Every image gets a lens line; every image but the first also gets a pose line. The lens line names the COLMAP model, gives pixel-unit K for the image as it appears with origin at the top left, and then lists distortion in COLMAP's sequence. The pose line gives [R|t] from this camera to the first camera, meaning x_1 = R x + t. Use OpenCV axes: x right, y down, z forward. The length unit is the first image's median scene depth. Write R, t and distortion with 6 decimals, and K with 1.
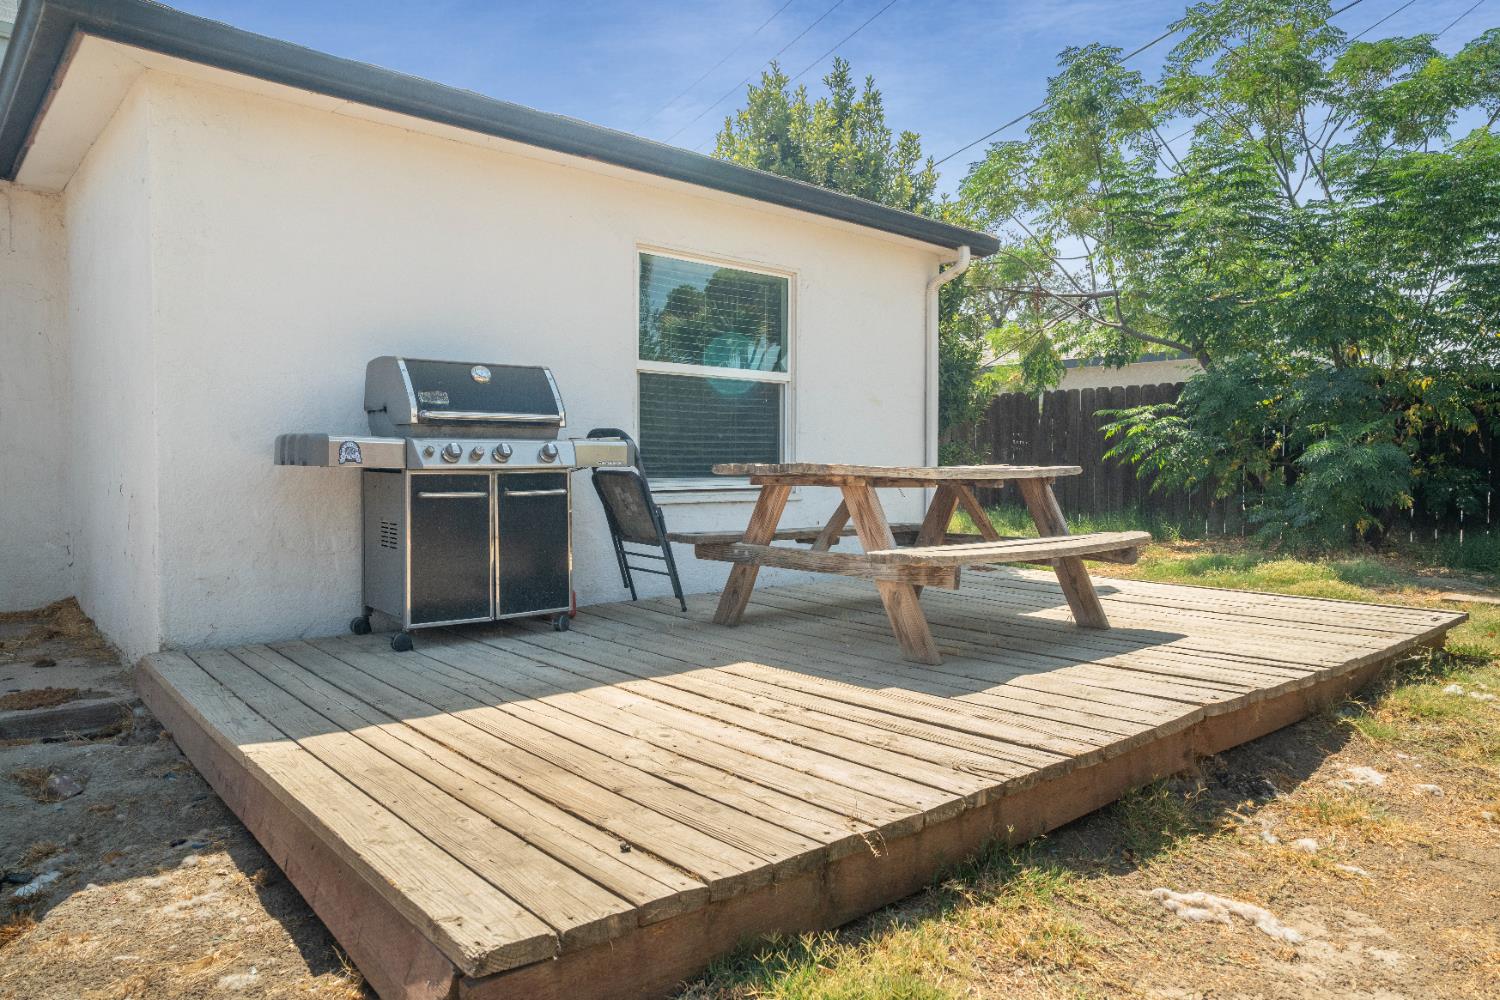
lens RADIAL K [[983.9, 0, 752.5], [0, 983.9, 502.2], [0, 0, 1]] dist [-0.017794, 0.003076]
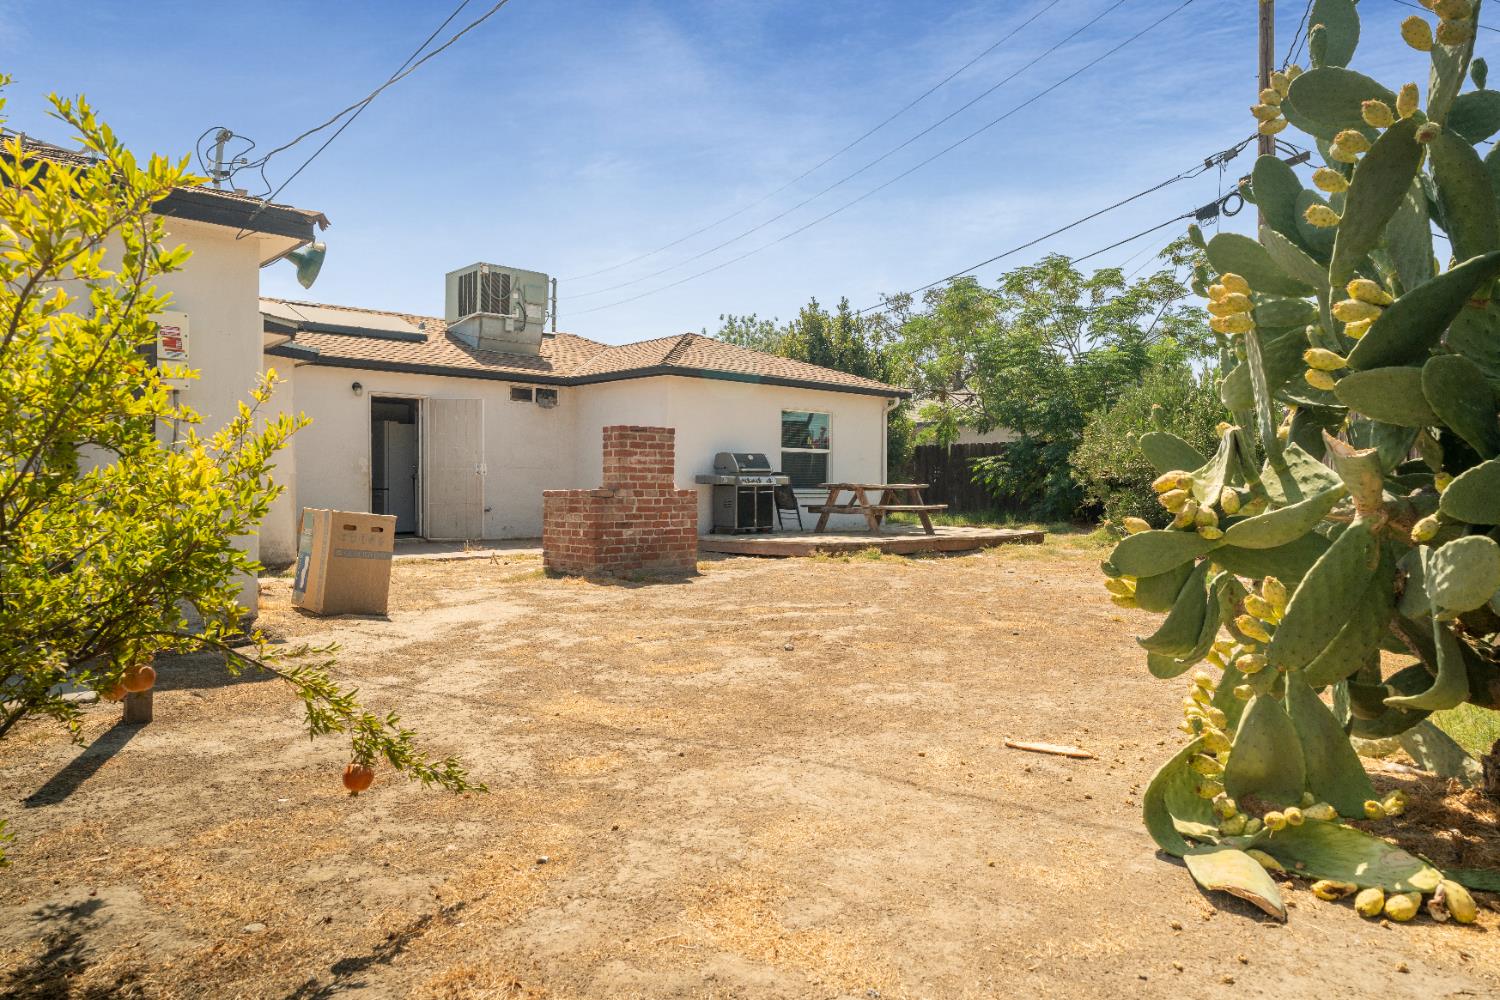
lens RADIAL K [[983.9, 0, 747.6], [0, 983.9, 494.3], [0, 0, 1]] dist [-0.017794, 0.003076]
pose [[0.999658, 0.003641, 0.025907, -0.319573], [-0.002931, 0.999620, -0.027400, 0.079560], [-0.025997, 0.027315, 0.999289, -2.072623]]
